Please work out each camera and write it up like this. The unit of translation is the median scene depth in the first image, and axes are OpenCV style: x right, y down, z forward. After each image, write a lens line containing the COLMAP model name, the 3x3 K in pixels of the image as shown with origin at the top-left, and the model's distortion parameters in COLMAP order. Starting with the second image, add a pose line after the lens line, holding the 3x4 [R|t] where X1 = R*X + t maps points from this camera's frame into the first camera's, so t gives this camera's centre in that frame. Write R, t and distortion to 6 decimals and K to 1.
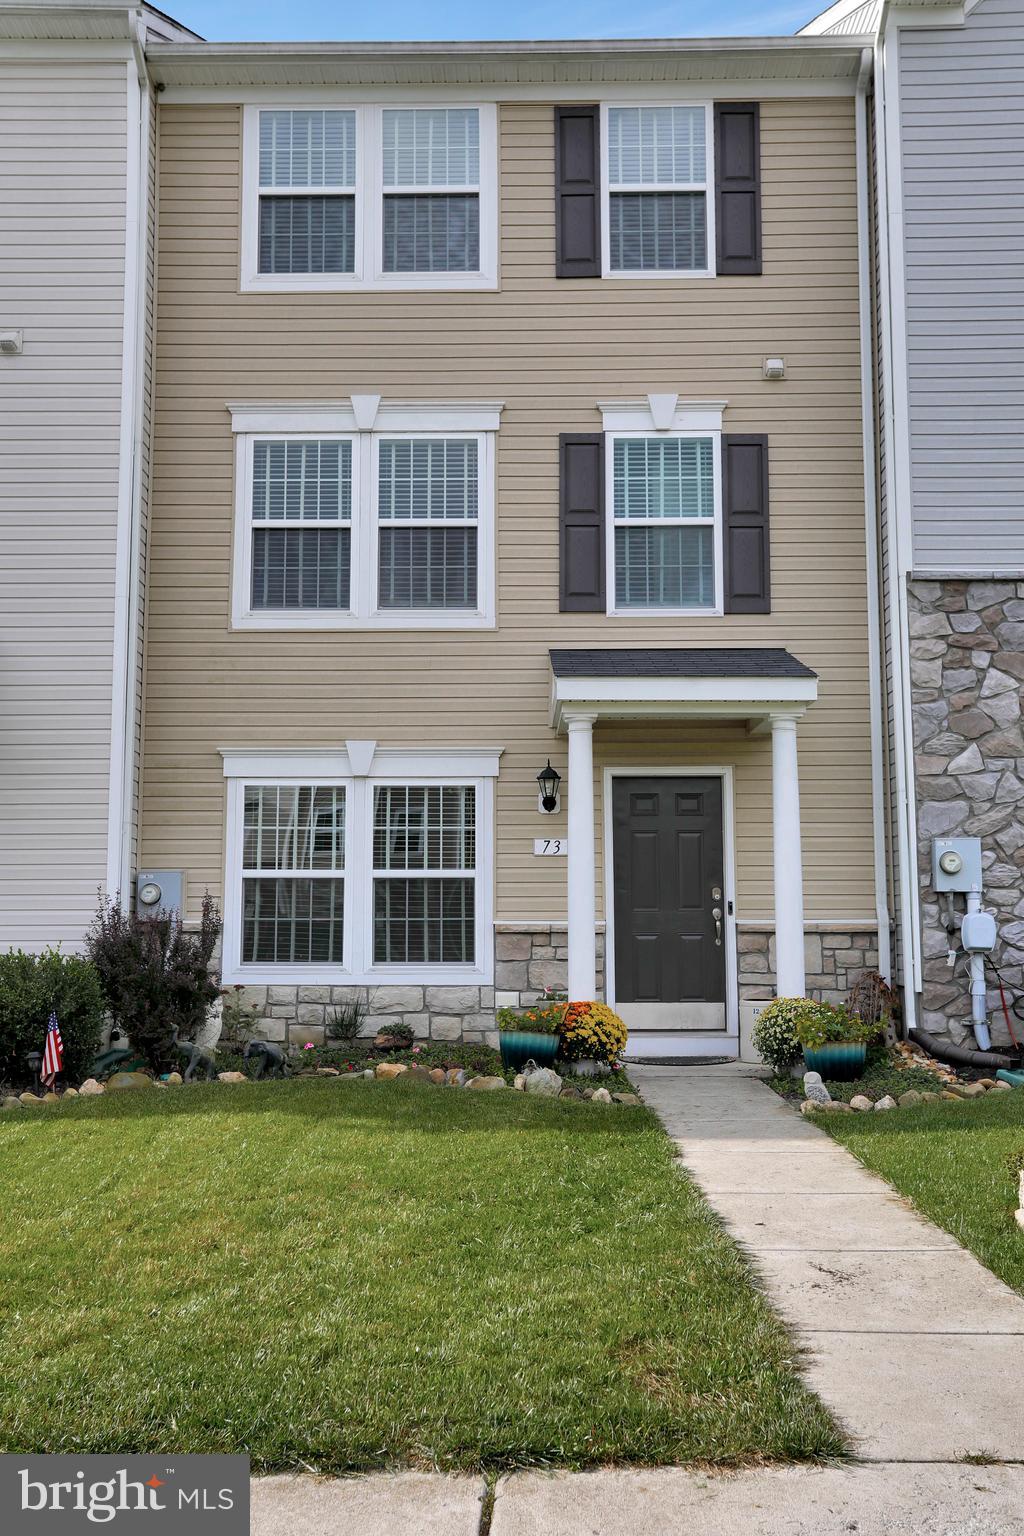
lens RADIAL K [[1503.9, 0, 512.2], [0, 1503.9, 770.6], [0, 0, 1]] dist [0.042794, 0.000000]
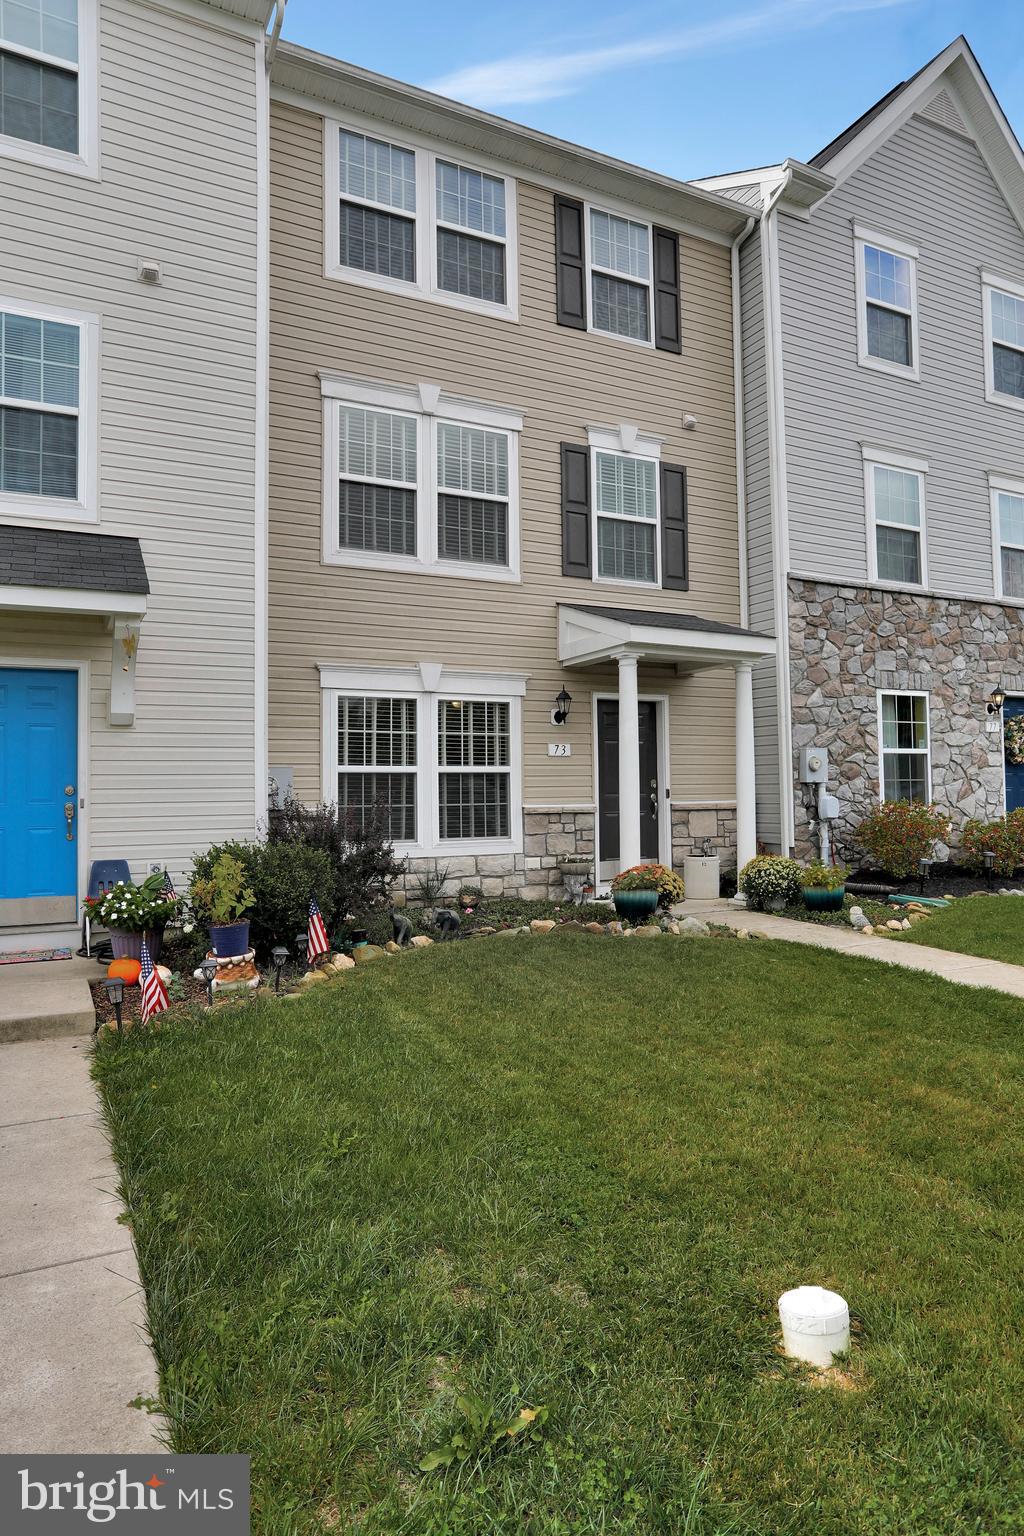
lens RADIAL K [[939.7, 0, 522.1], [0, 939.7, 761.5], [0, 0, 1]] dist [-0.032275, 0.020371]
pose [[0.881080, 0.006338, 0.472925, -0.403462], [-0.040587, 0.997235, 0.062251, 0.009901], [-0.471223, -0.074043, 0.878901, 0.272382]]
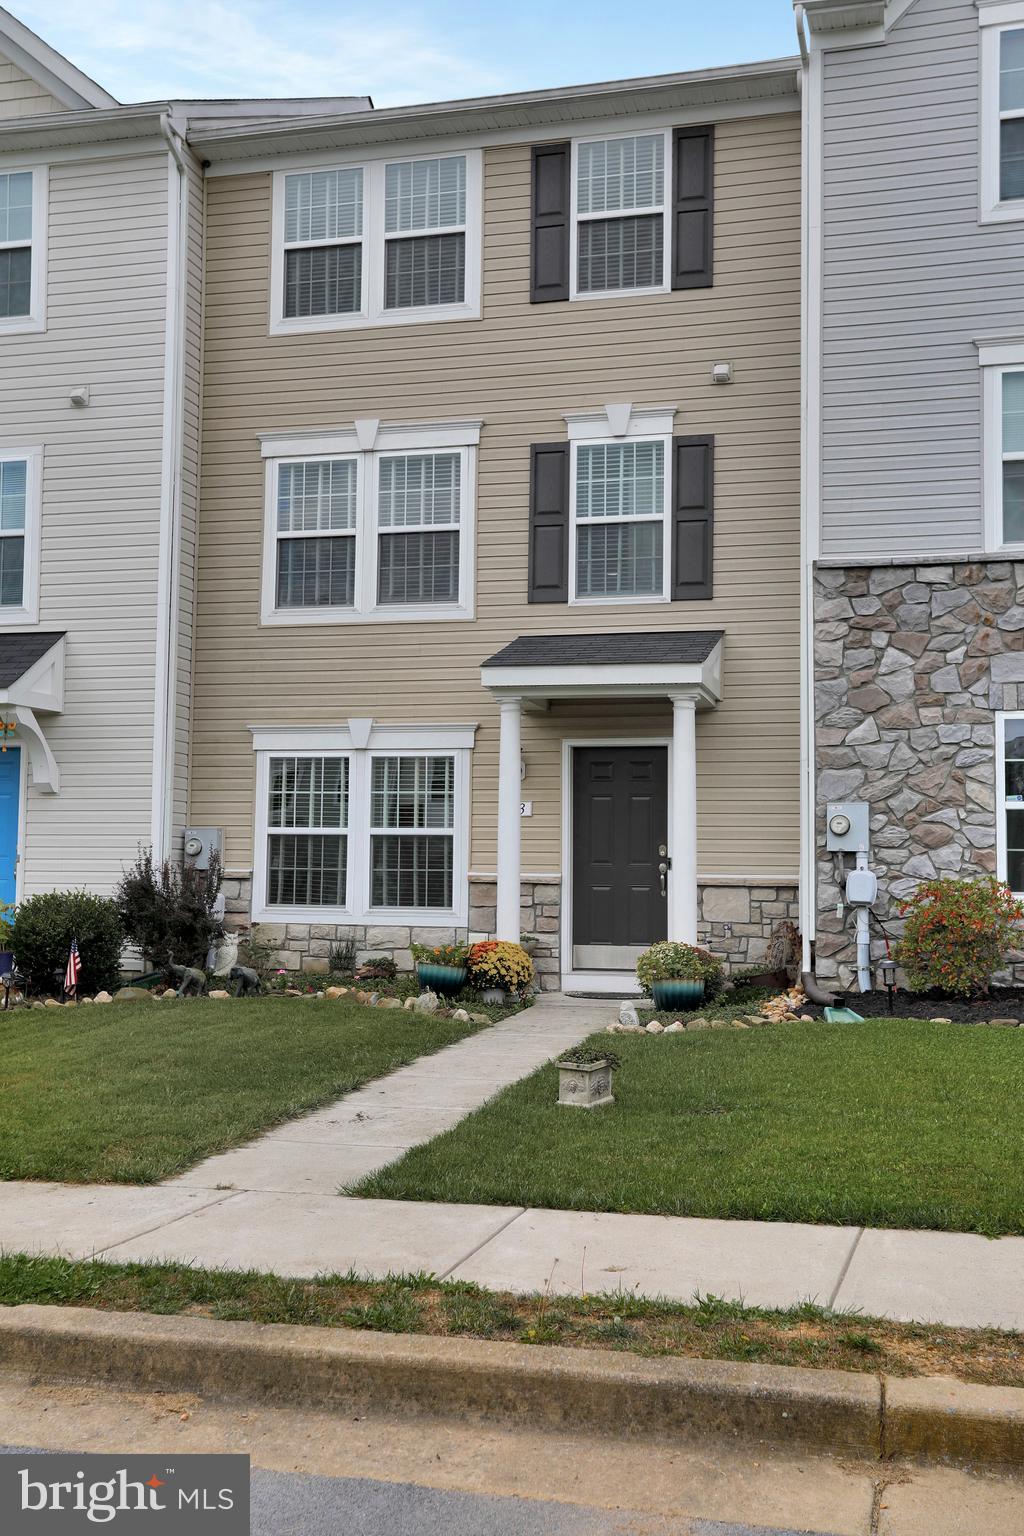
lens RADIAL K [[1630.3, 0, 505.0], [0, 1630.3, 774.8], [0, 0, 1]] dist [0.057083, 0.000000]
pose [[0.968321, -0.002563, -0.249697, 0.328700], [0.013096, 0.999092, 0.040531, -0.026051], [0.249367, -0.042517, 0.967475, -0.209007]]
